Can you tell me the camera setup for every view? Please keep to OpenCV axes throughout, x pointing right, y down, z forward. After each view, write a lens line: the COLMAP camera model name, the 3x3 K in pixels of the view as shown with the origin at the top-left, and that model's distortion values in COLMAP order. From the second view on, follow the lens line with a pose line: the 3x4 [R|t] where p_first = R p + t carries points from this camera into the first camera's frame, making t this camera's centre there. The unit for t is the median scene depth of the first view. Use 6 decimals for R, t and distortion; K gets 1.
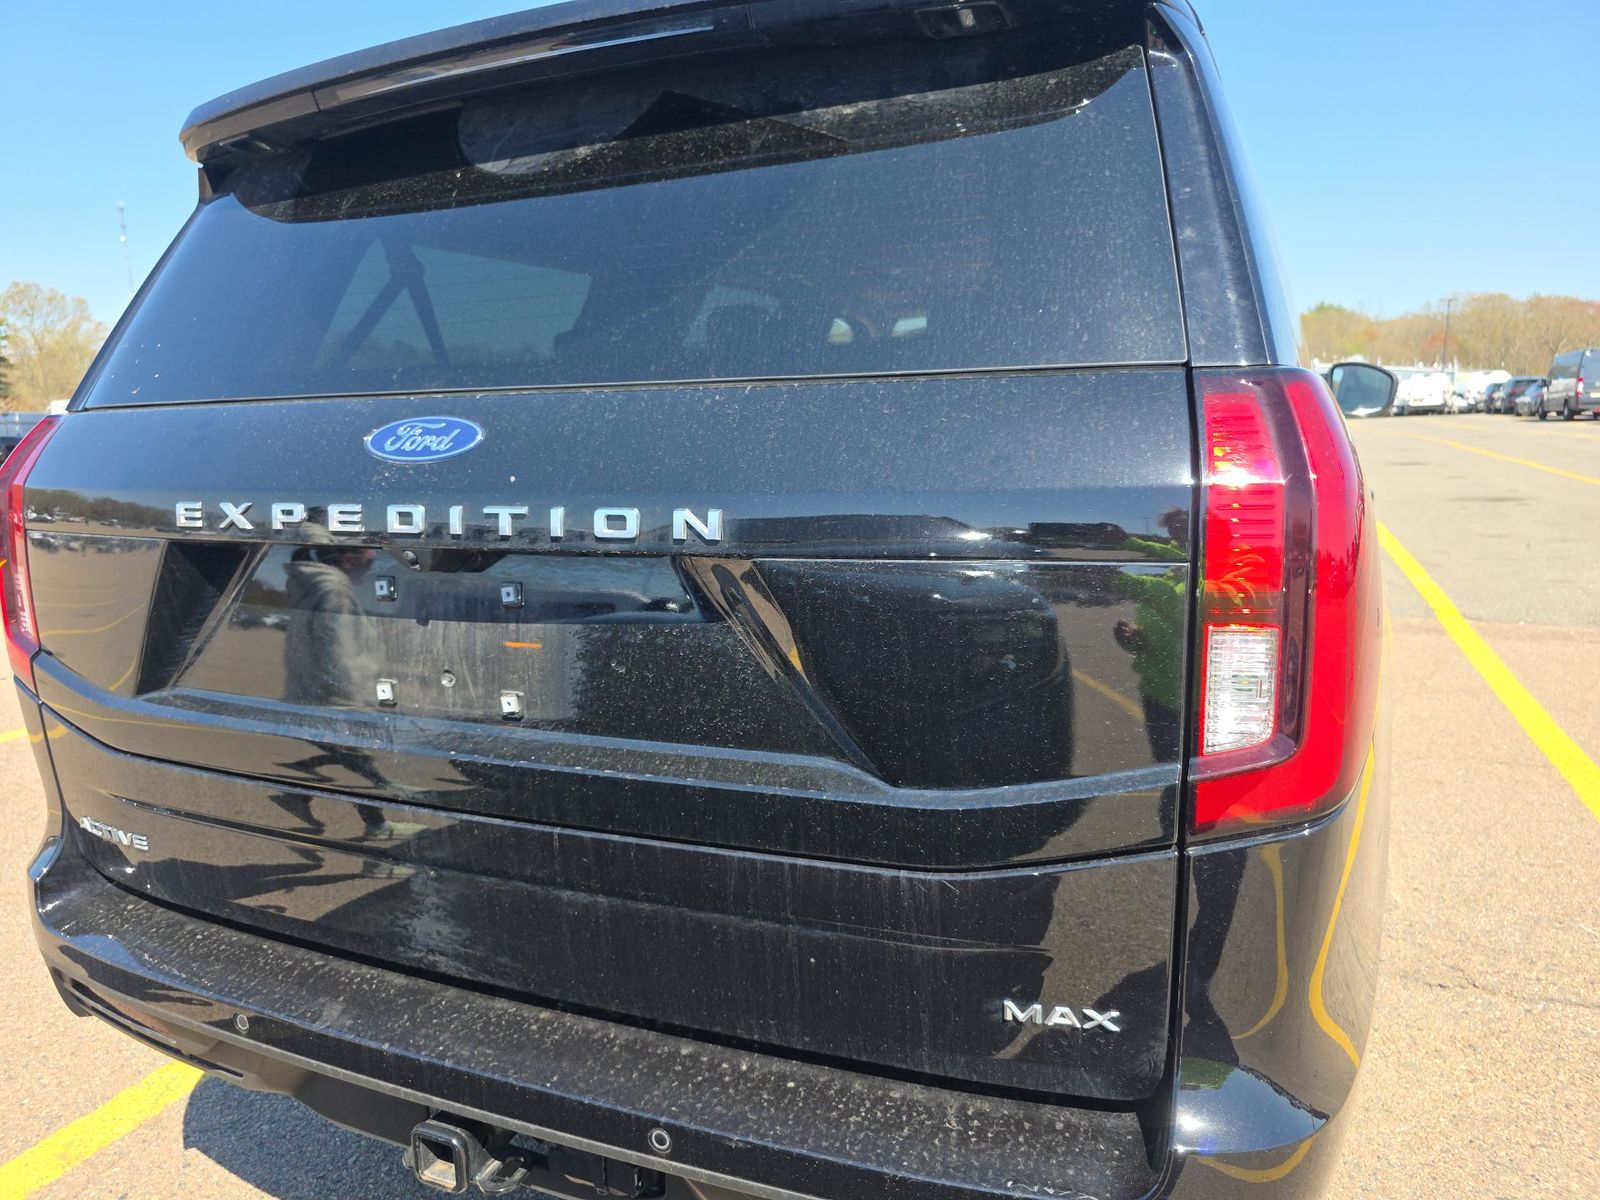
lens RADIAL K [[1126.2, 0, 777.0], [0, 1126.2, 626.0], [0, 0, 1]] dist [0.040347, -0.031892]
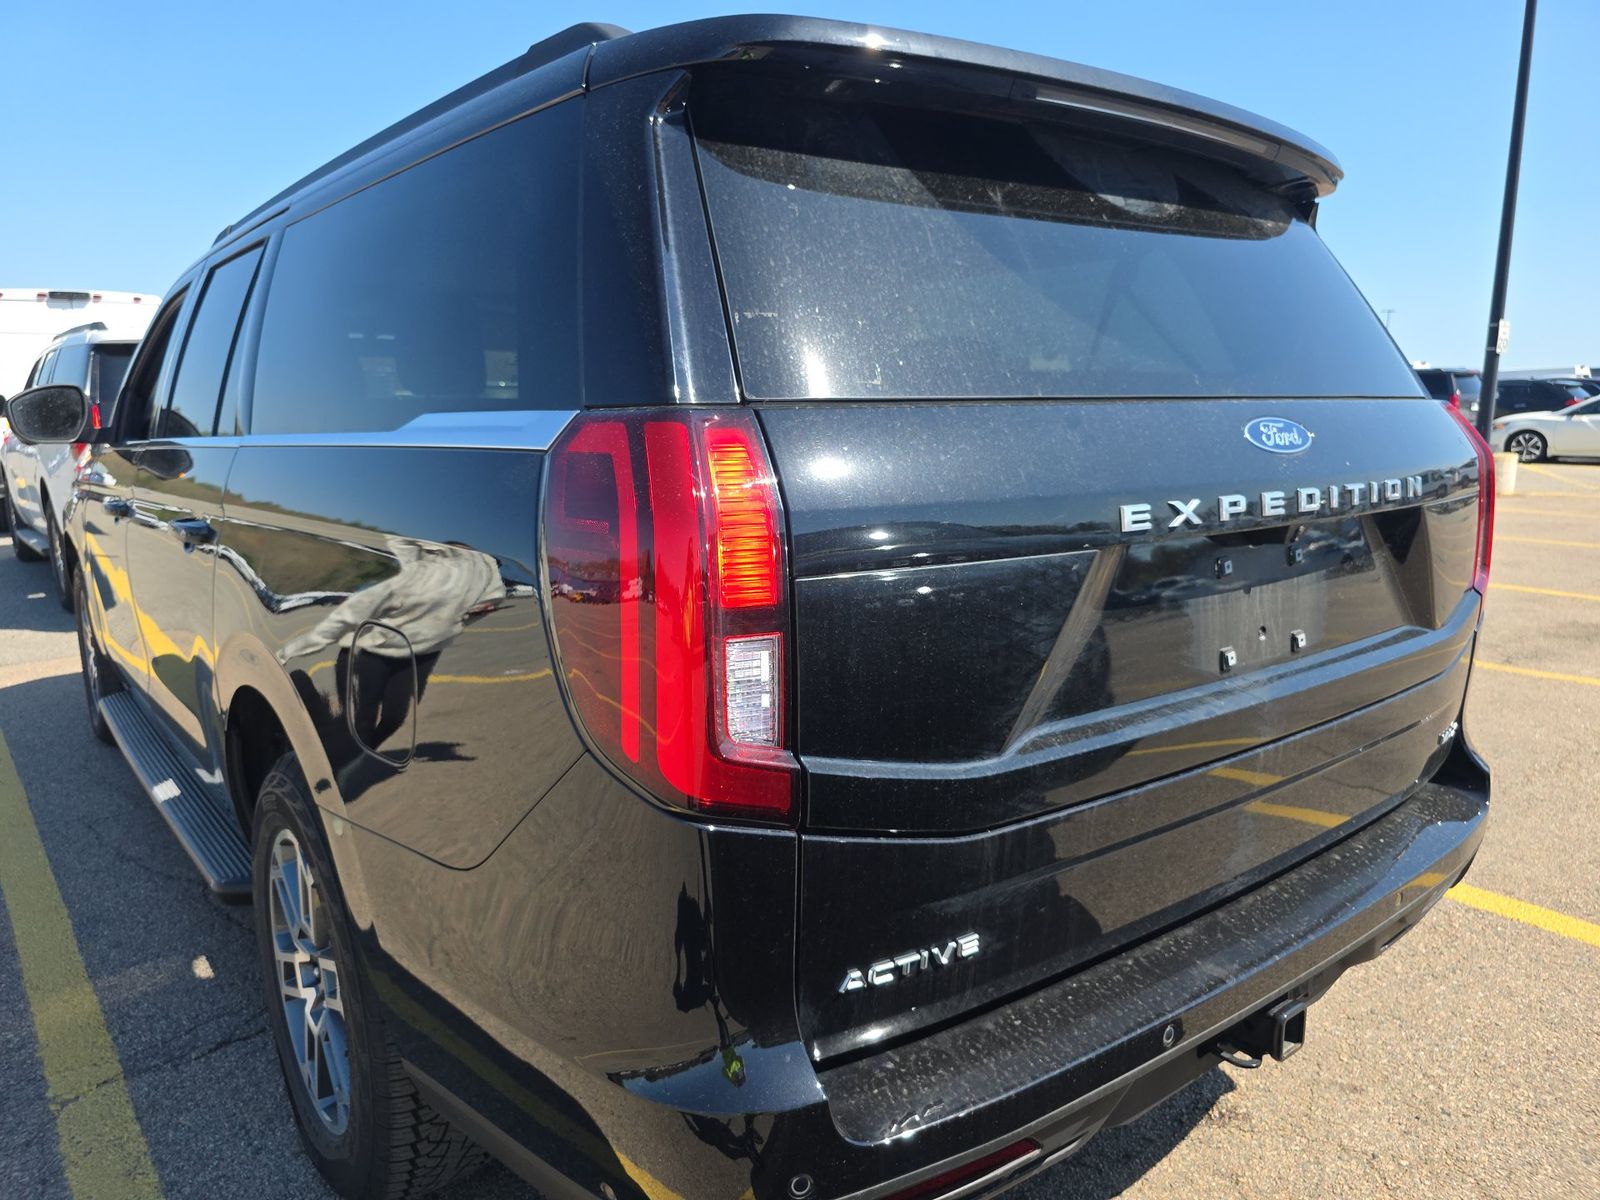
lens RADIAL K [[1126.6, 0, 803.1], [0, 1126.6, 603.0], [0, 0, 1]] dist [0.051050, -0.058067]
pose [[0.437170, -0.126129, 0.890491, -1.656354], [0.159853, 0.985250, 0.061074, -0.144715], [-0.885059, 0.115648, 0.450884, 0.925176]]
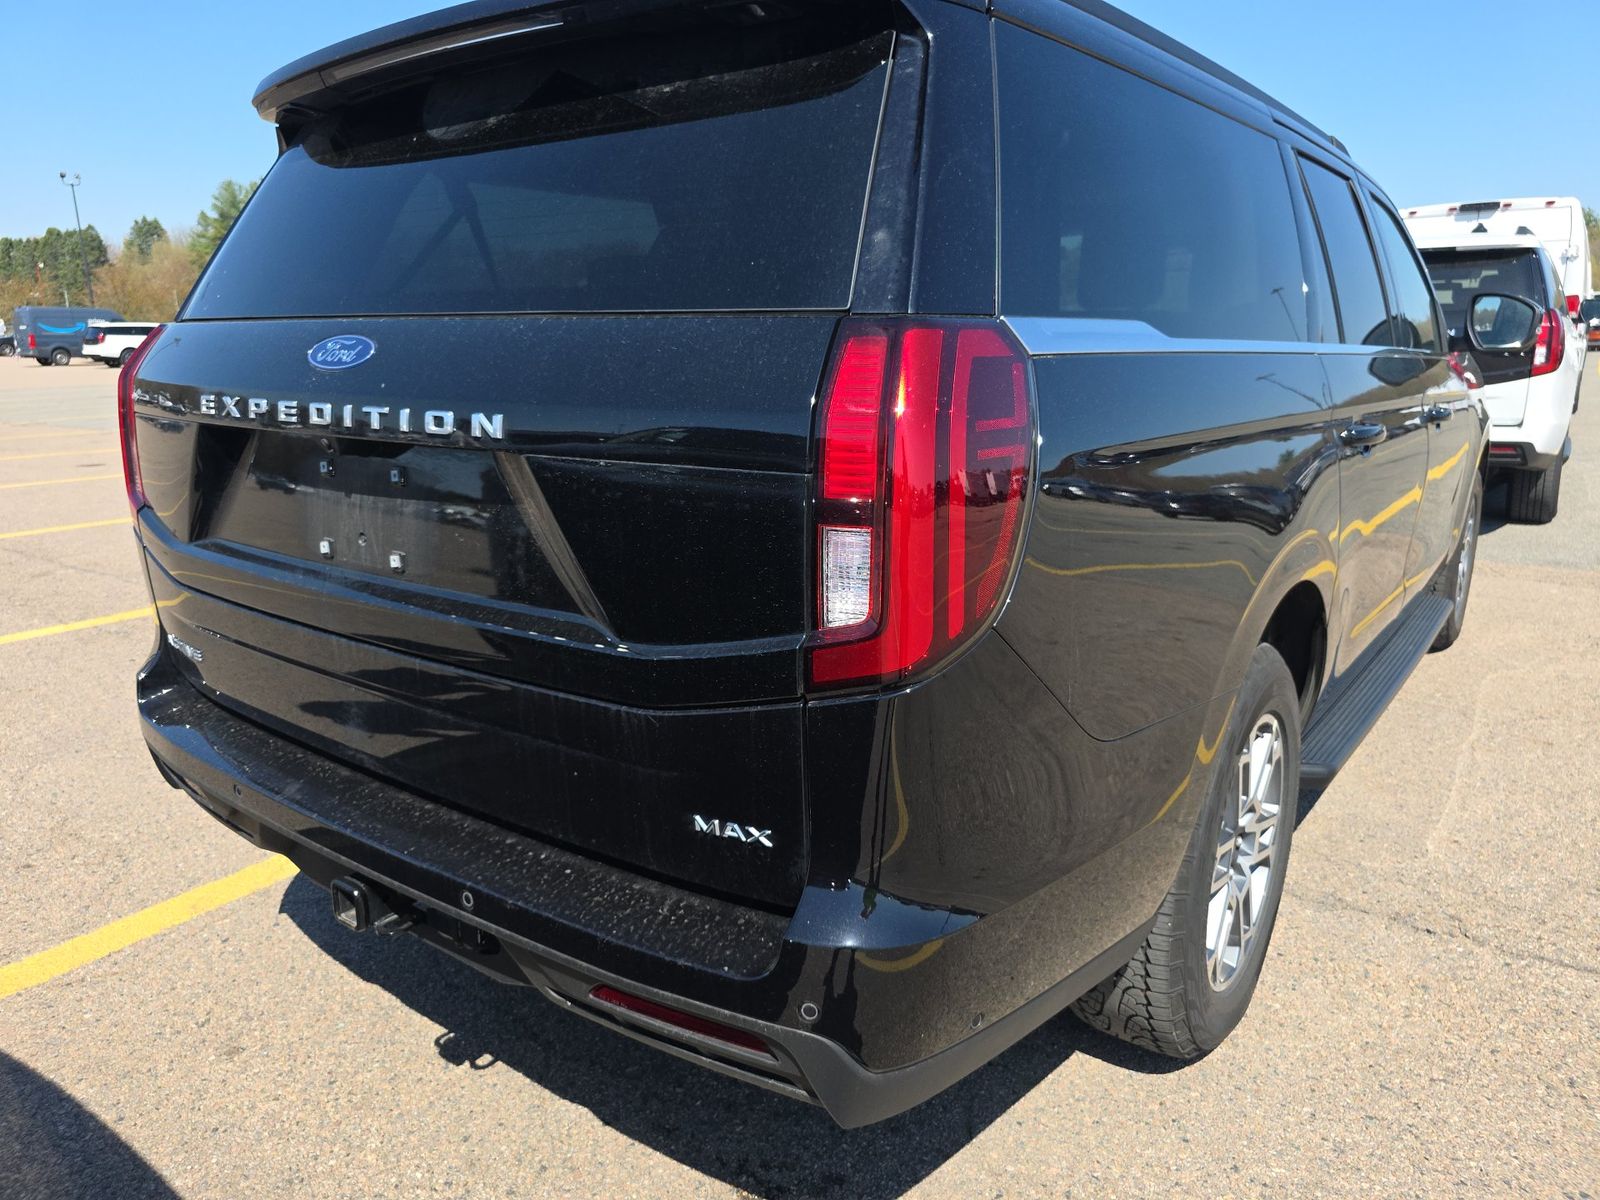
lens RADIAL K [[1122.3, 0, 783.4], [0, 1122.3, 590.7], [0, 0, 1]] dist [0.057993, -0.054787]
pose [[0.975370, 0.071801, -0.208560, 0.474307], [-0.062638, 0.996772, 0.050221, 0.010148], [0.211492, -0.035921, 0.976719, -0.172695]]
